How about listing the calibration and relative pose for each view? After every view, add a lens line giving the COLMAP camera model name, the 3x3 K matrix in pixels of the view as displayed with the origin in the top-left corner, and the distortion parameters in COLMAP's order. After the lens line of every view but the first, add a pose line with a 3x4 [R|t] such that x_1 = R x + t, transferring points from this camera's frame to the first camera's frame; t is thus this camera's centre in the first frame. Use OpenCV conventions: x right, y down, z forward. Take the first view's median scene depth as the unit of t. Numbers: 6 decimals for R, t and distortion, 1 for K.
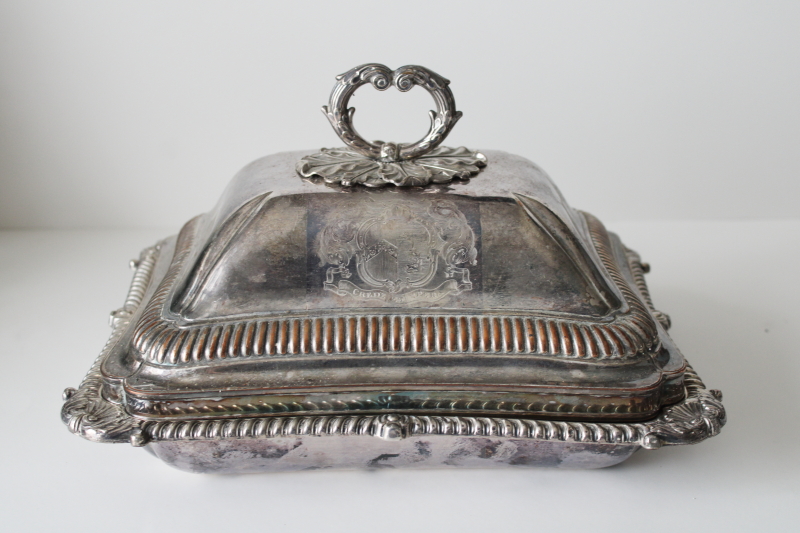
lens RADIAL K [[1134.7, 0, 400.0], [0, 1134.7, 266.5], [0, 0, 1]] dist [-0.047834, -0.019992]
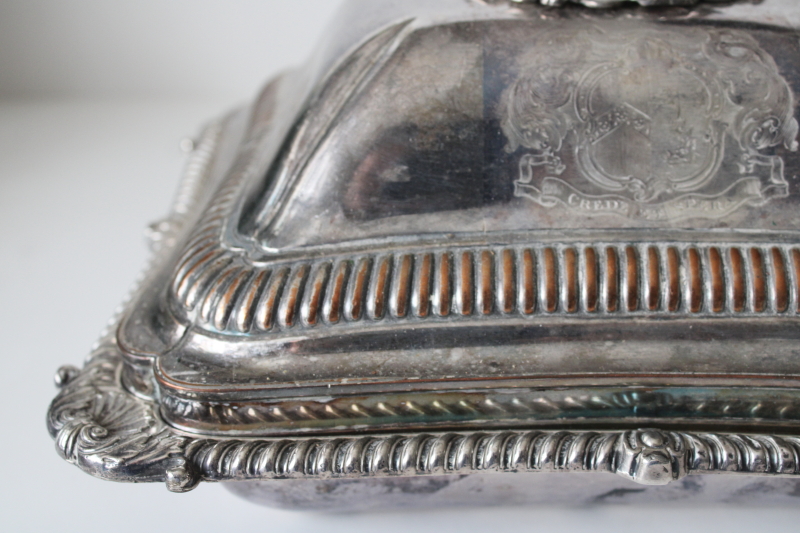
lens RADIAL K [[1134.7, 0, 400.0], [0, 1134.7, 266.5], [0, 0, 1]] dist [-0.047834, -0.019992]
pose [[0.997483, 0.006186, -0.070642, -0.083131], [0.001293, 0.994436, 0.105332, -0.003044], [0.070901, -0.105158, 0.991925, 0.448908]]
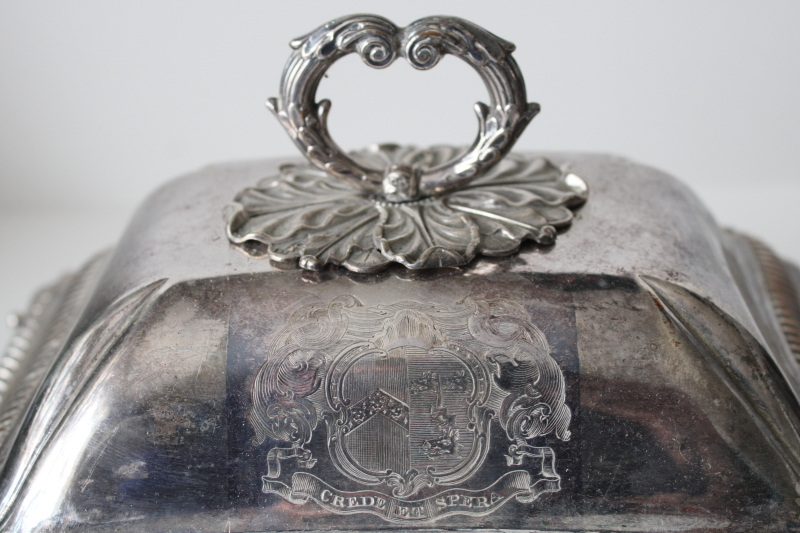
lens RADIAL K [[1134.7, 0, 400.0], [0, 1134.7, 266.5], [0, 0, 1]] dist [-0.047834, -0.019992]
pose [[0.997517, -0.010594, -0.069619, 0.029048], [0.019074, 0.992309, 0.122307, -0.137495], [0.067788, -0.123331, 0.990048, 0.520233]]
